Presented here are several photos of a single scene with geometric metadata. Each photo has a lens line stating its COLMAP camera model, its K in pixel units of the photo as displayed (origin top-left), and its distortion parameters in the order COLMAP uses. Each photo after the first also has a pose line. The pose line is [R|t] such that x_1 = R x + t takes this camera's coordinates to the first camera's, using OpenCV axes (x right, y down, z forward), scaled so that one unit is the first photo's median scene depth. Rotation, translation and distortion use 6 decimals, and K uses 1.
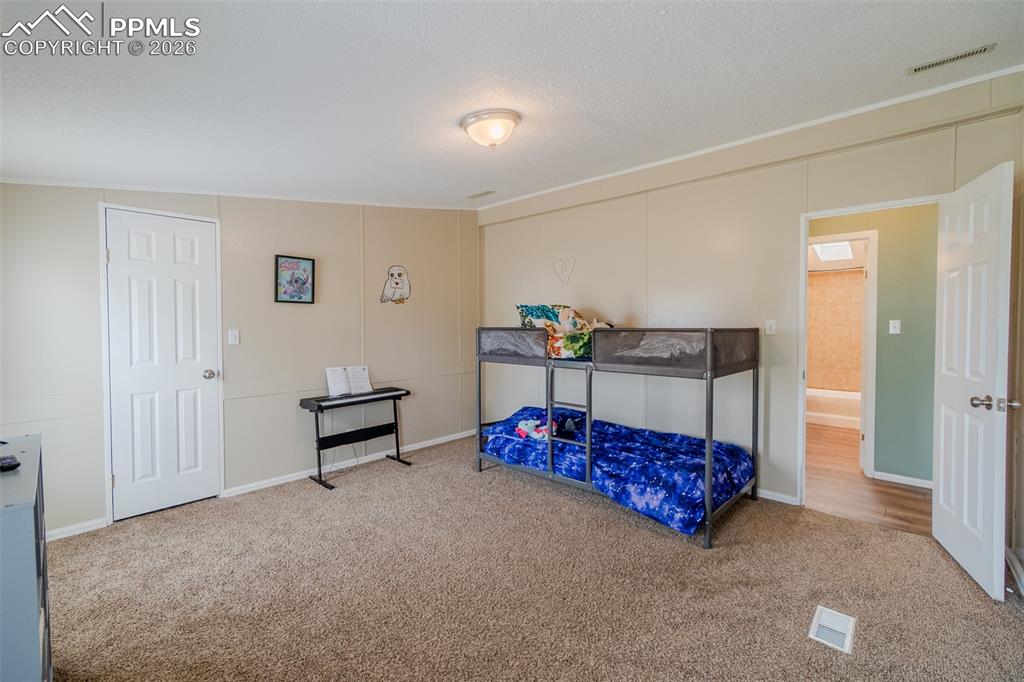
lens RADIAL K [[438.1, 0, 499.8], [0, 438.1, 335.2], [0, 0, 1]] dist [-0.010354, 0.004243]
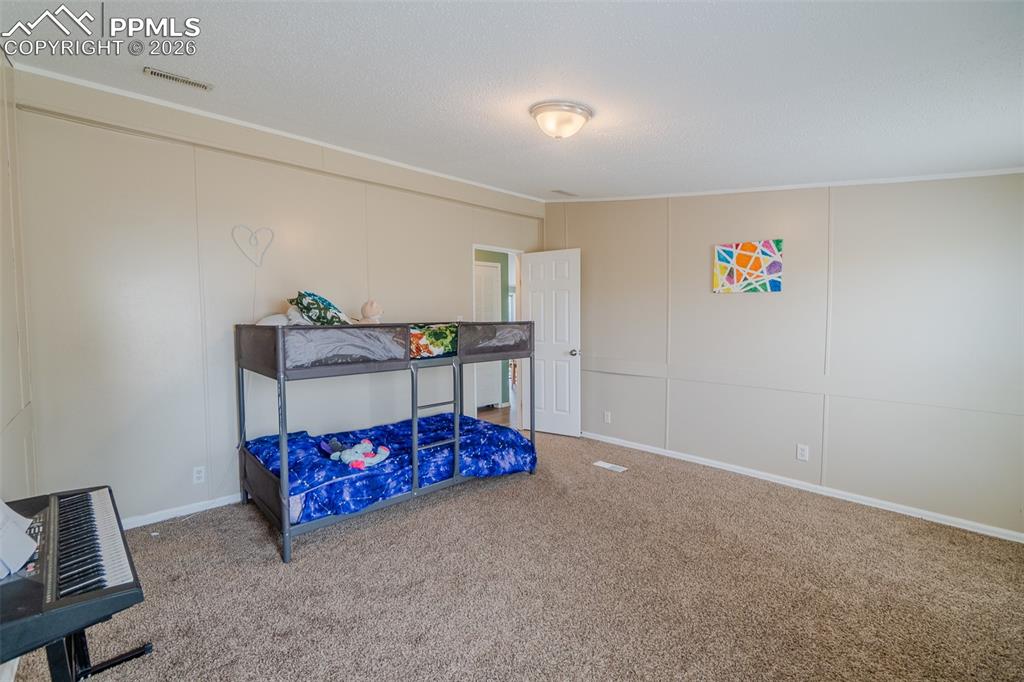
lens RADIAL K [[438.1, 0, 499.8], [0, 438.1, 335.2], [0, 0, 1]] dist [-0.010354, 0.004243]
pose [[0.075650, -0.038678, 0.996384, -0.786236], [0.033389, 0.998785, 0.036236, -0.020866], [-0.996575, 0.030527, 0.076850, 0.814881]]
